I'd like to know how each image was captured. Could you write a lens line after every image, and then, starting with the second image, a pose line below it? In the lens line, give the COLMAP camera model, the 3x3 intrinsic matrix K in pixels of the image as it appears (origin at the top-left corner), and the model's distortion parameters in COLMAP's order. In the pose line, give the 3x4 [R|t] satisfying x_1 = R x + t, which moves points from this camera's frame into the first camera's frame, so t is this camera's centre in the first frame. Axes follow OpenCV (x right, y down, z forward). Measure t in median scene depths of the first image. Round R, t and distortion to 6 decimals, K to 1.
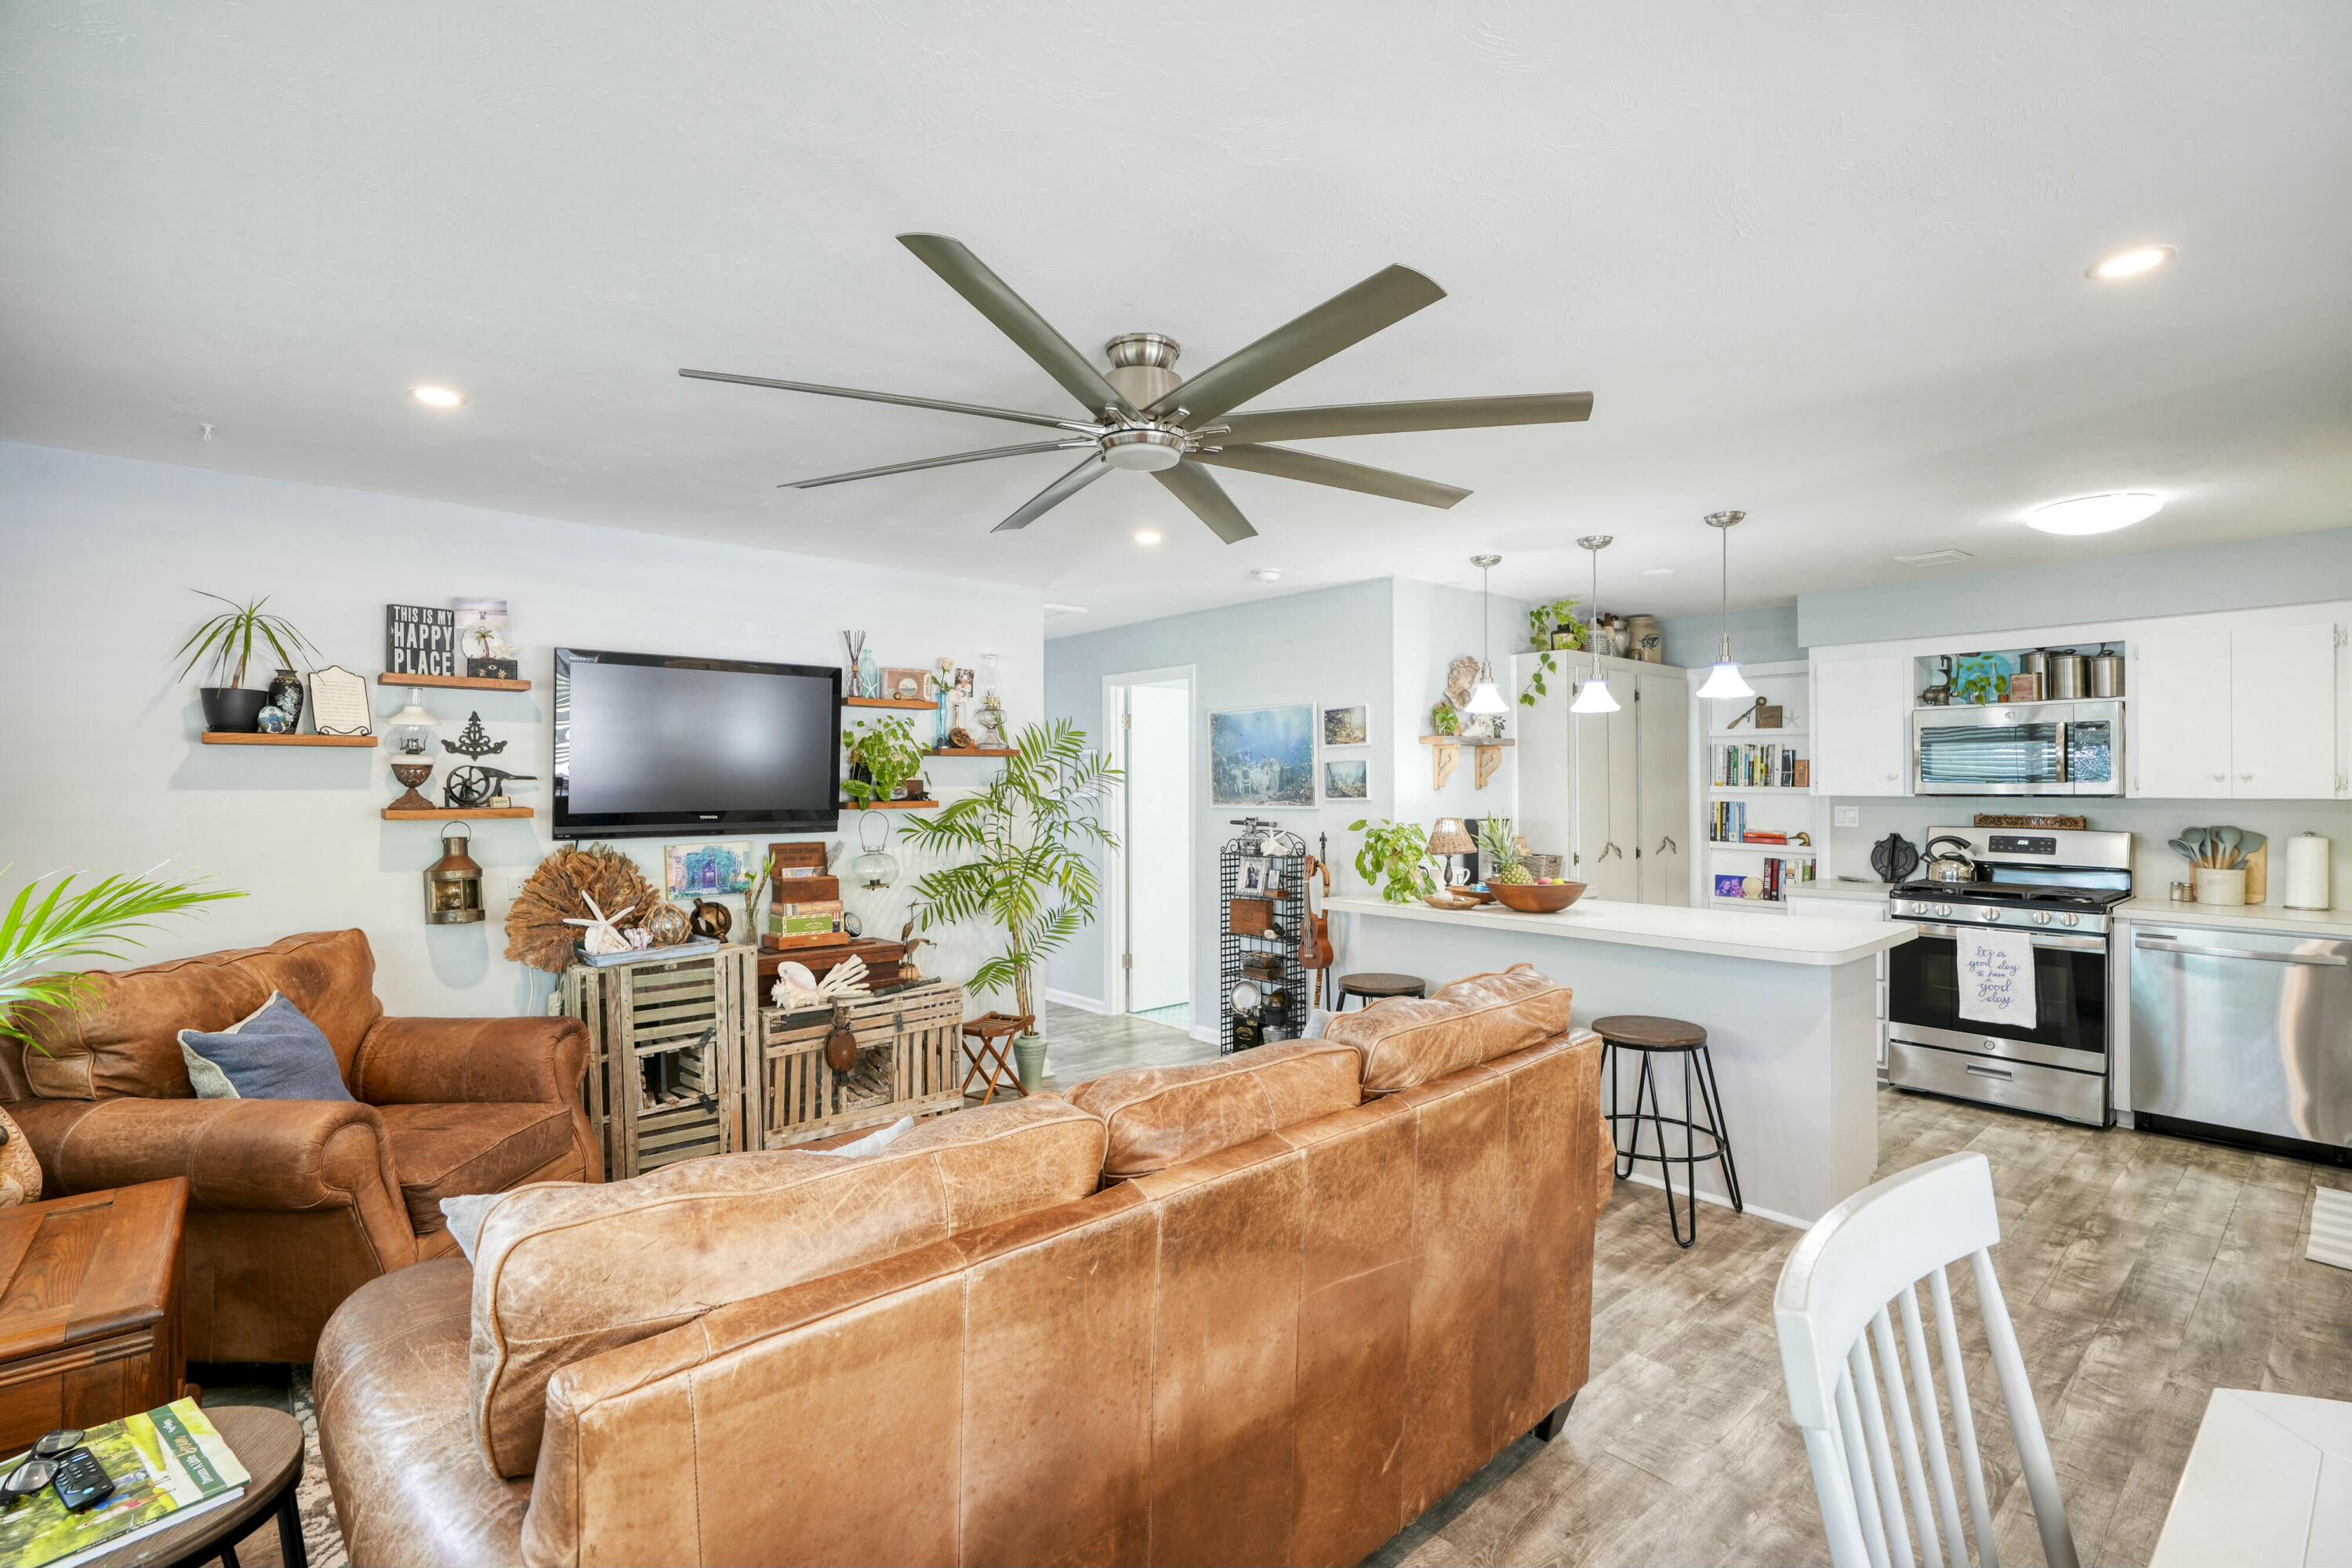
lens RADIAL K [[1067.2, 0, 1180.6], [0, 1067.2, 788.7], [0, 0, 1]] dist [-0.002096, 0.000753]
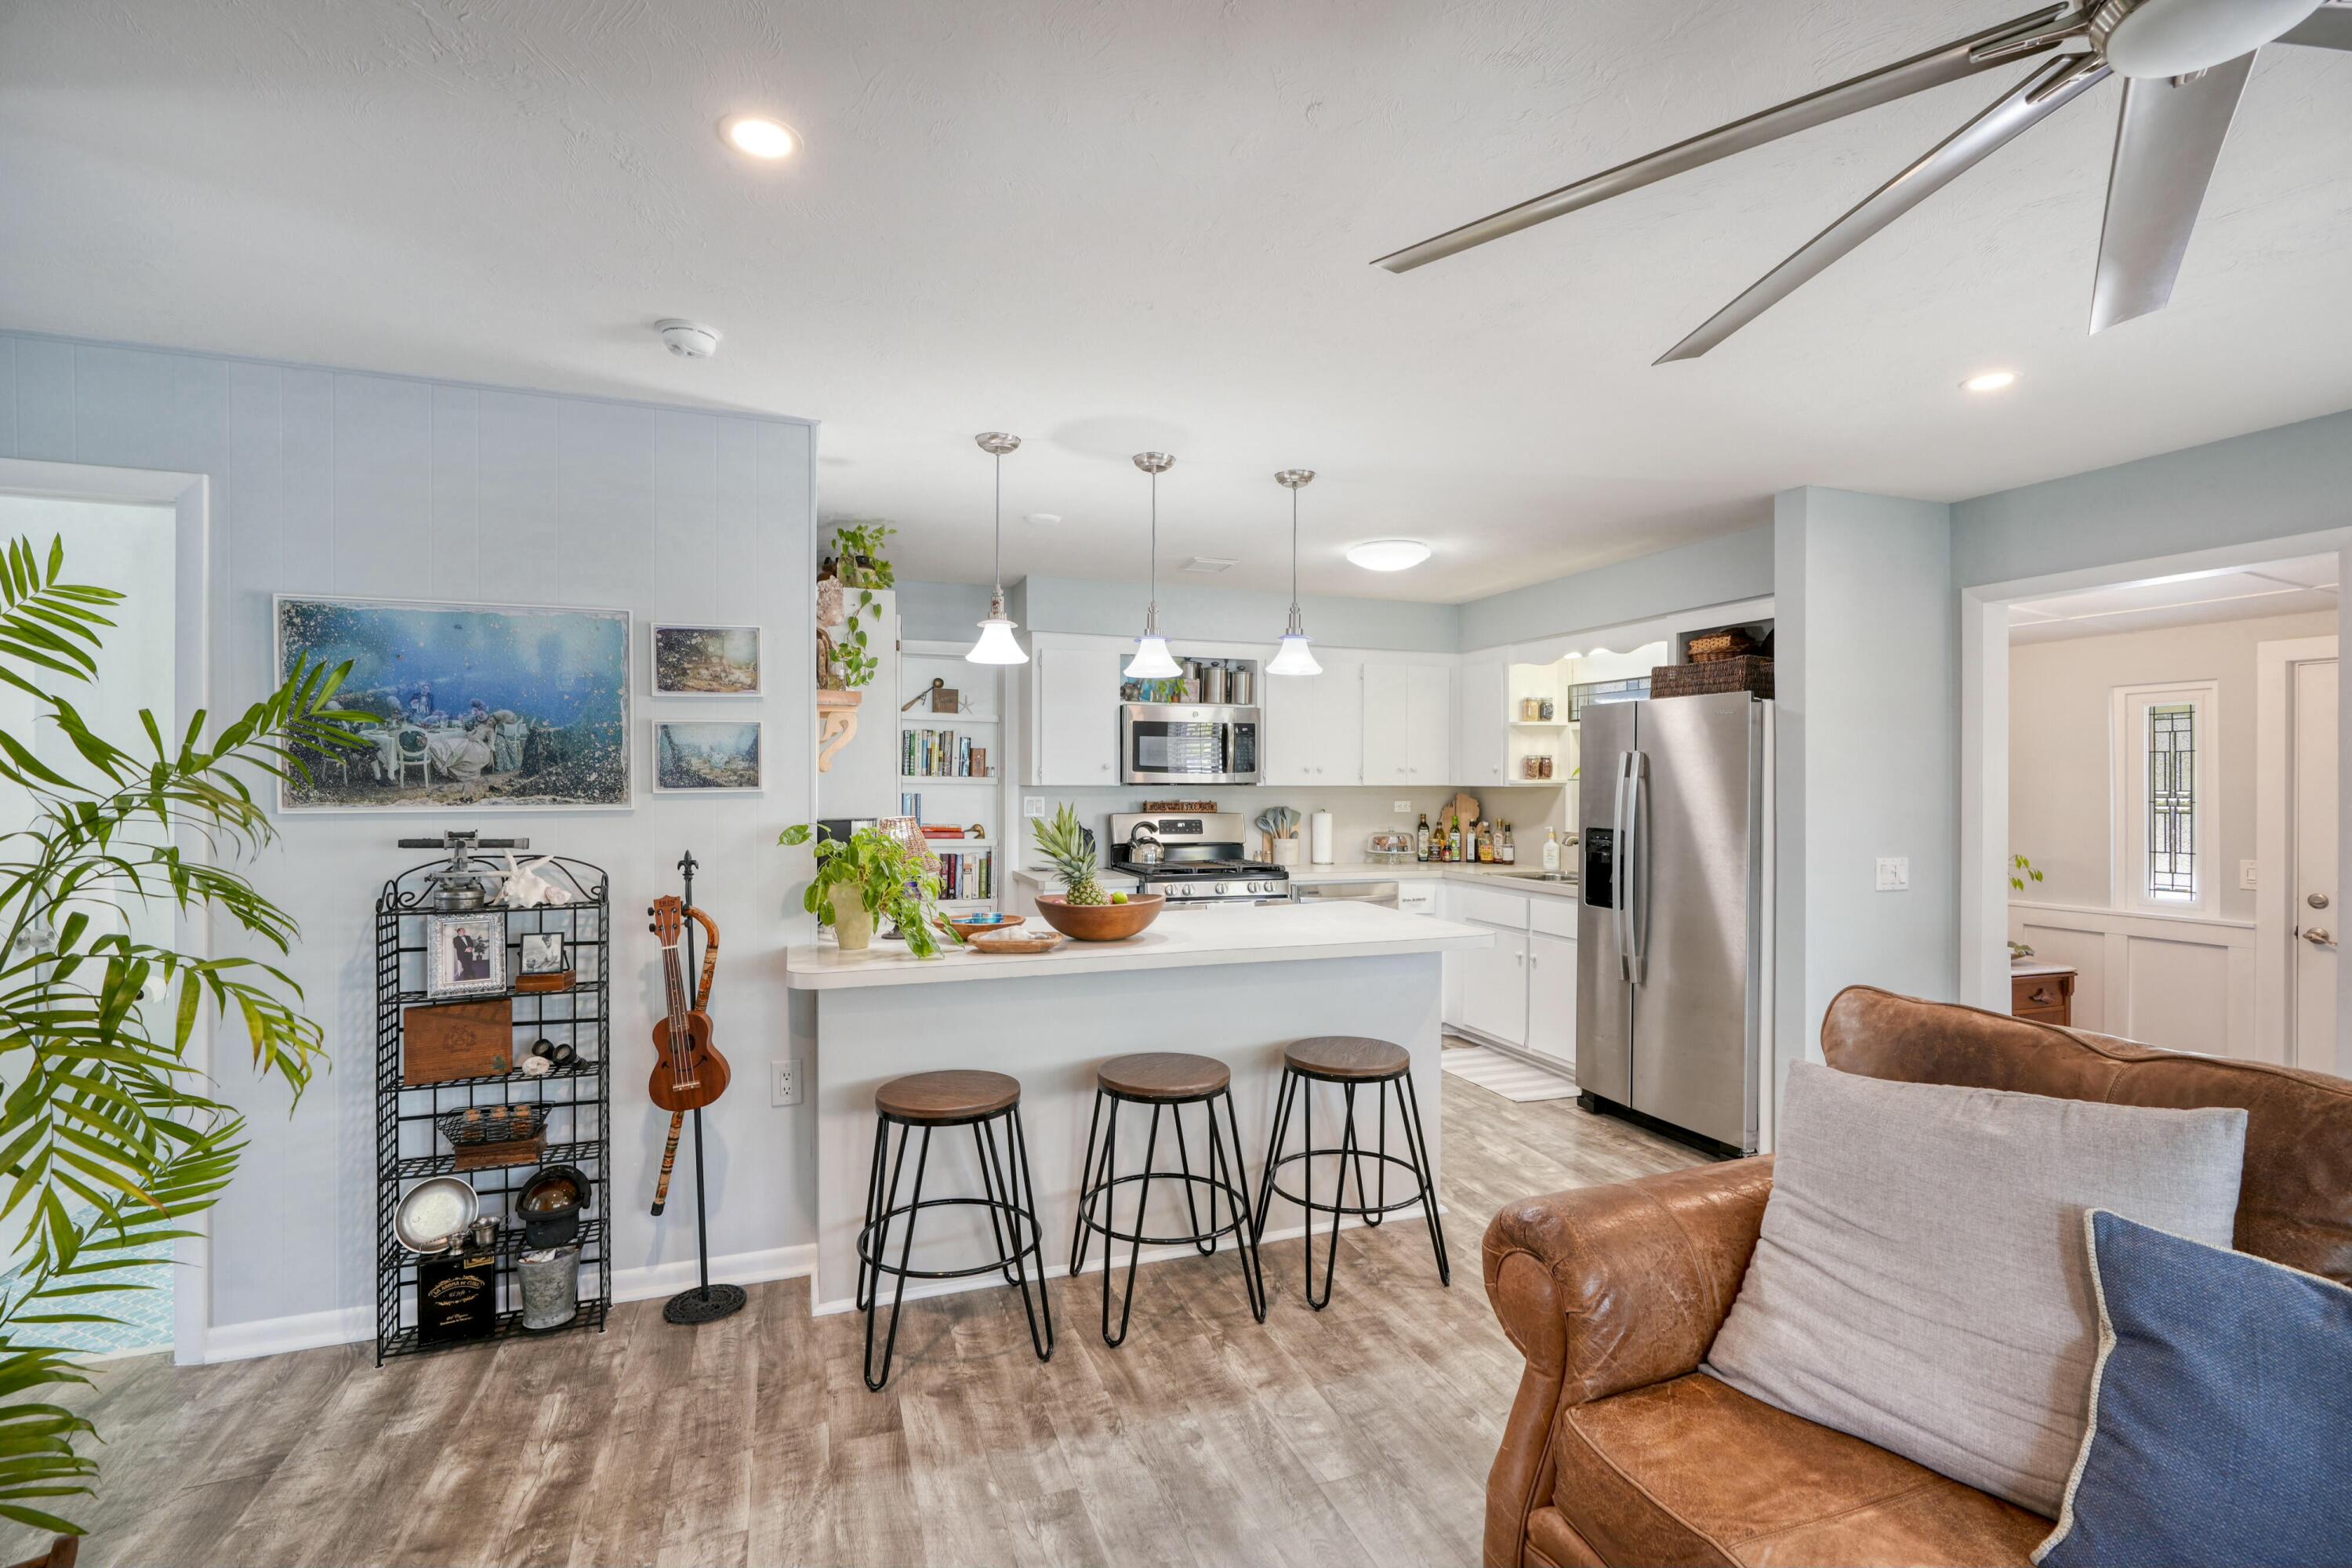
lens RADIAL K [[1067.2, 0, 1180.6], [0, 1067.2, 788.7], [0, 0, 1]] dist [-0.002096, 0.000753]
pose [[0.357965, -0.003367, 0.933729, -0.268112], [0.001910, 0.999994, 0.002874, 0.007382], [-0.933733, 0.000755, 0.357970, 0.539755]]
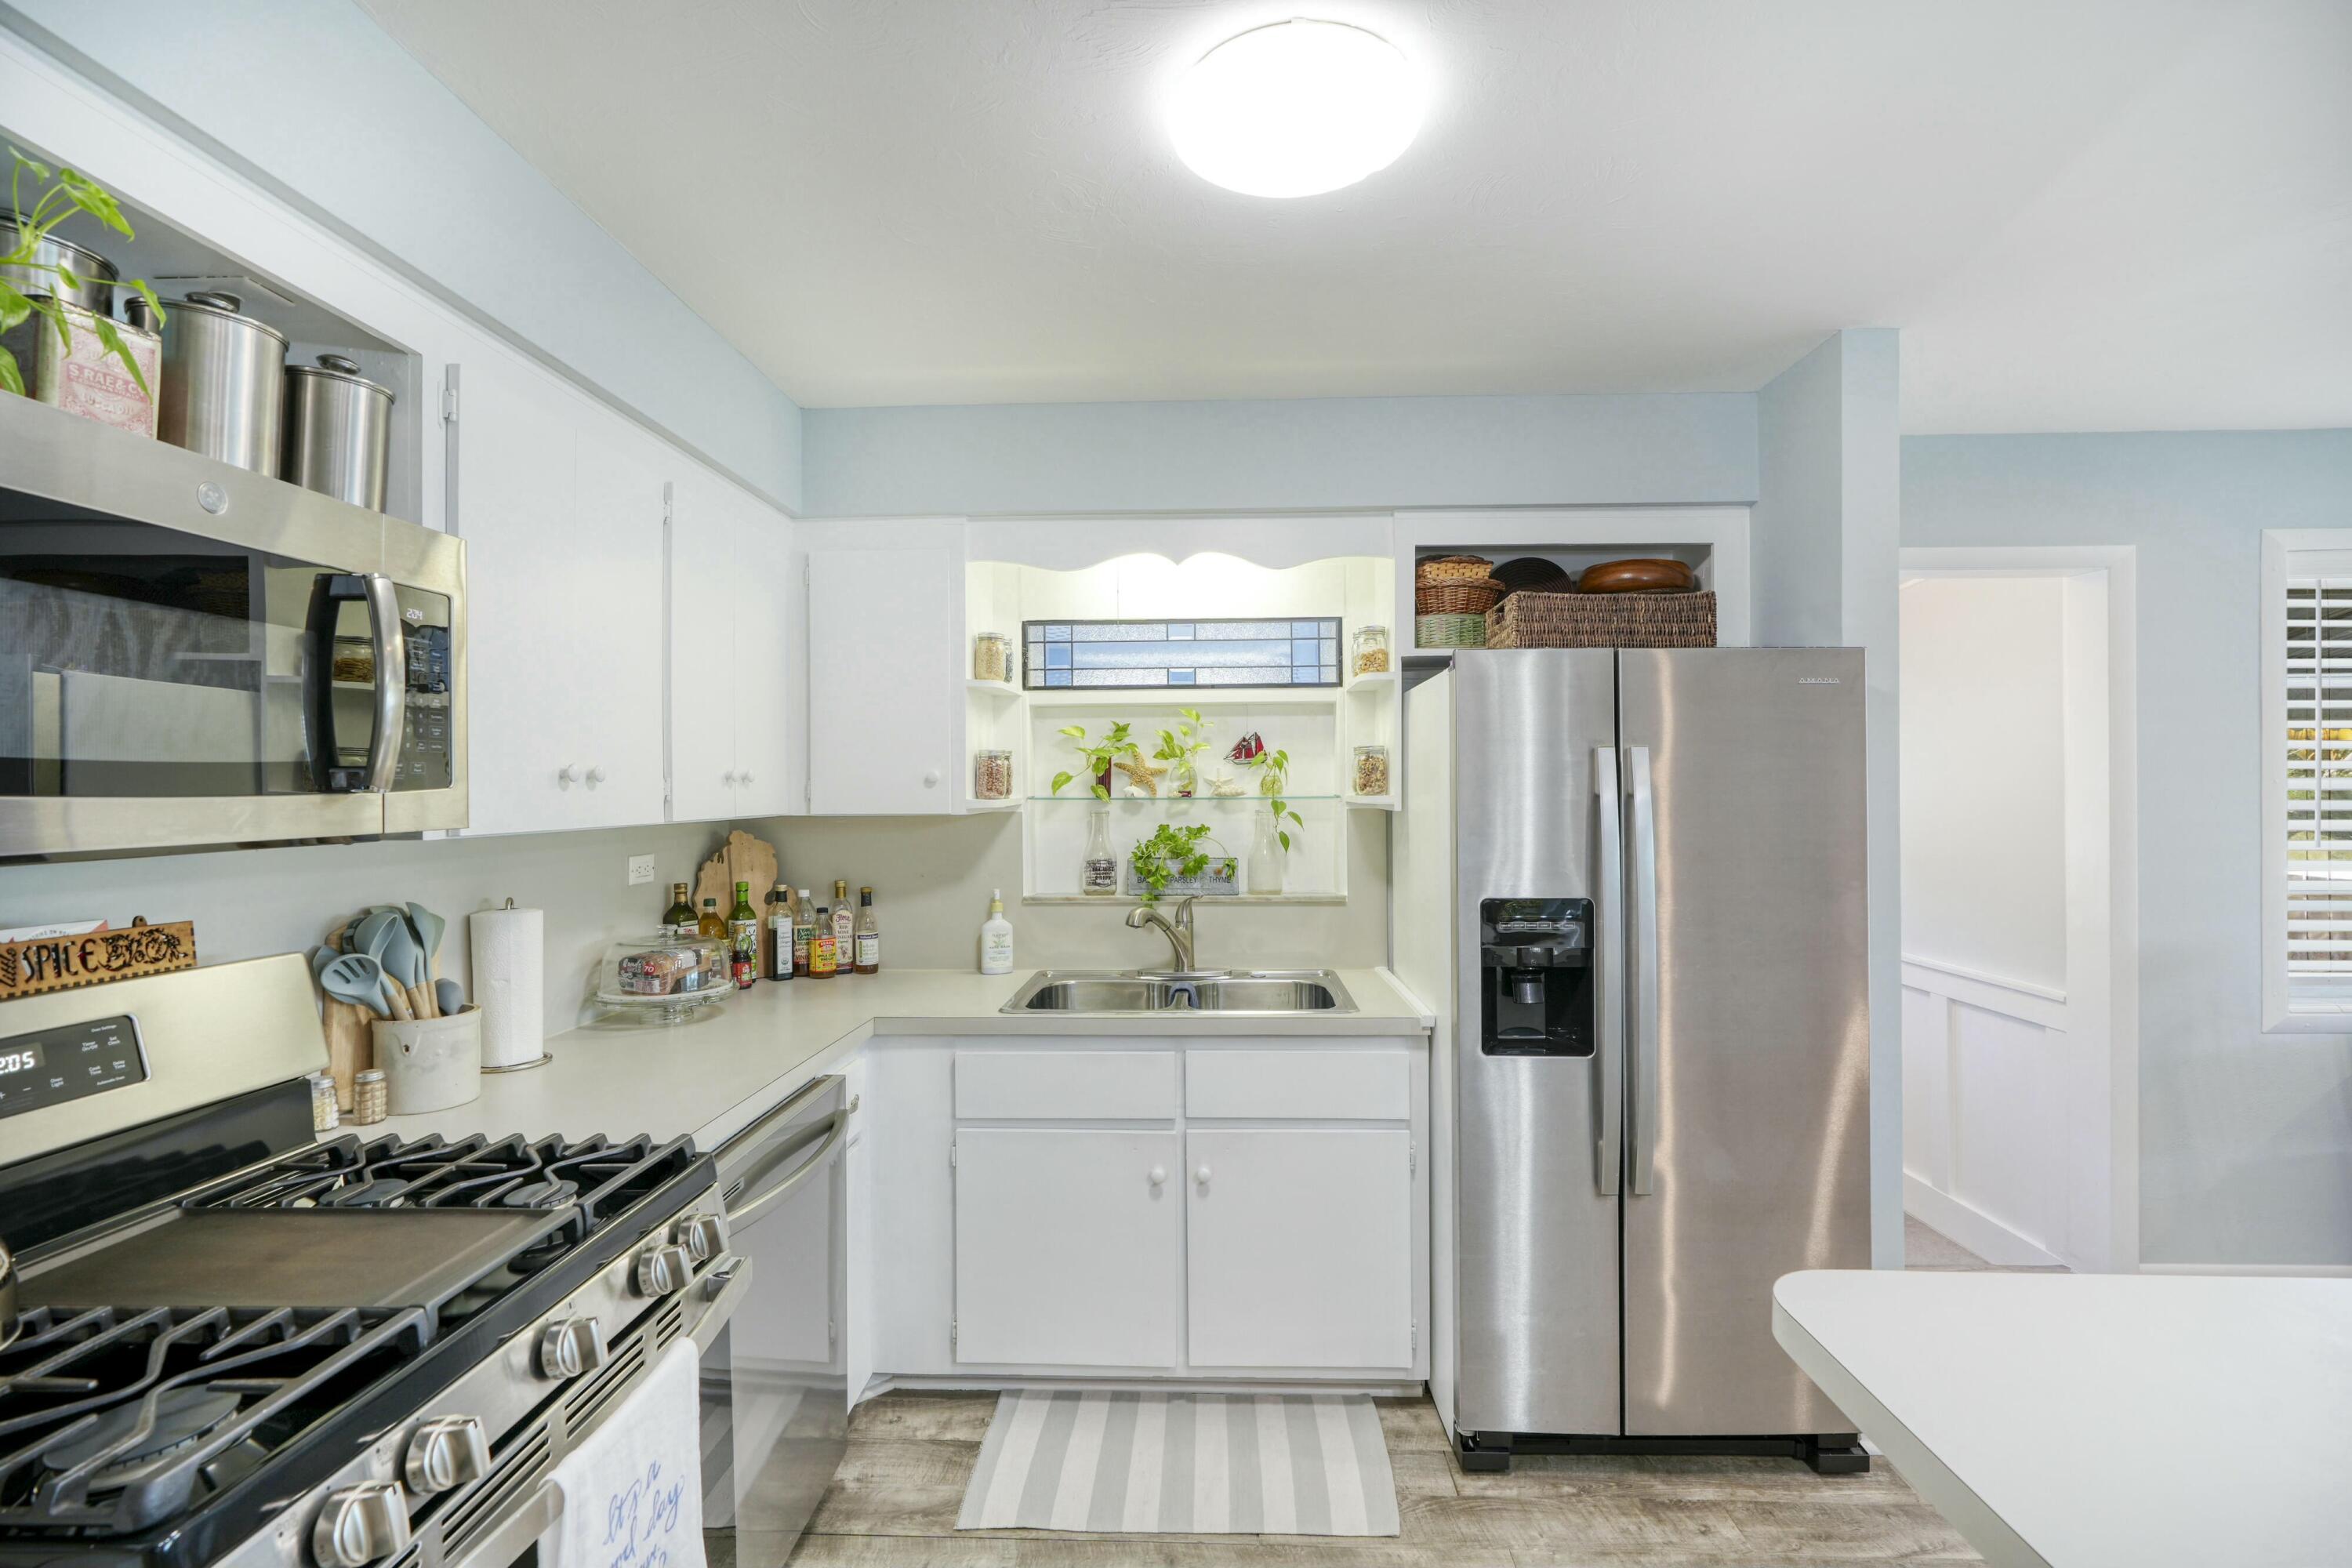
lens RADIAL K [[1067.2, 0, 1180.6], [0, 1067.2, 788.7], [0, 0, 1]] dist [-0.002096, 0.000753]
pose [[-0.735174, 0.006695, 0.677846, 0.427886], [0.012634, 0.999913, 0.003826, -0.004350], [-0.677761, 0.011377, -0.735194, 0.919429]]
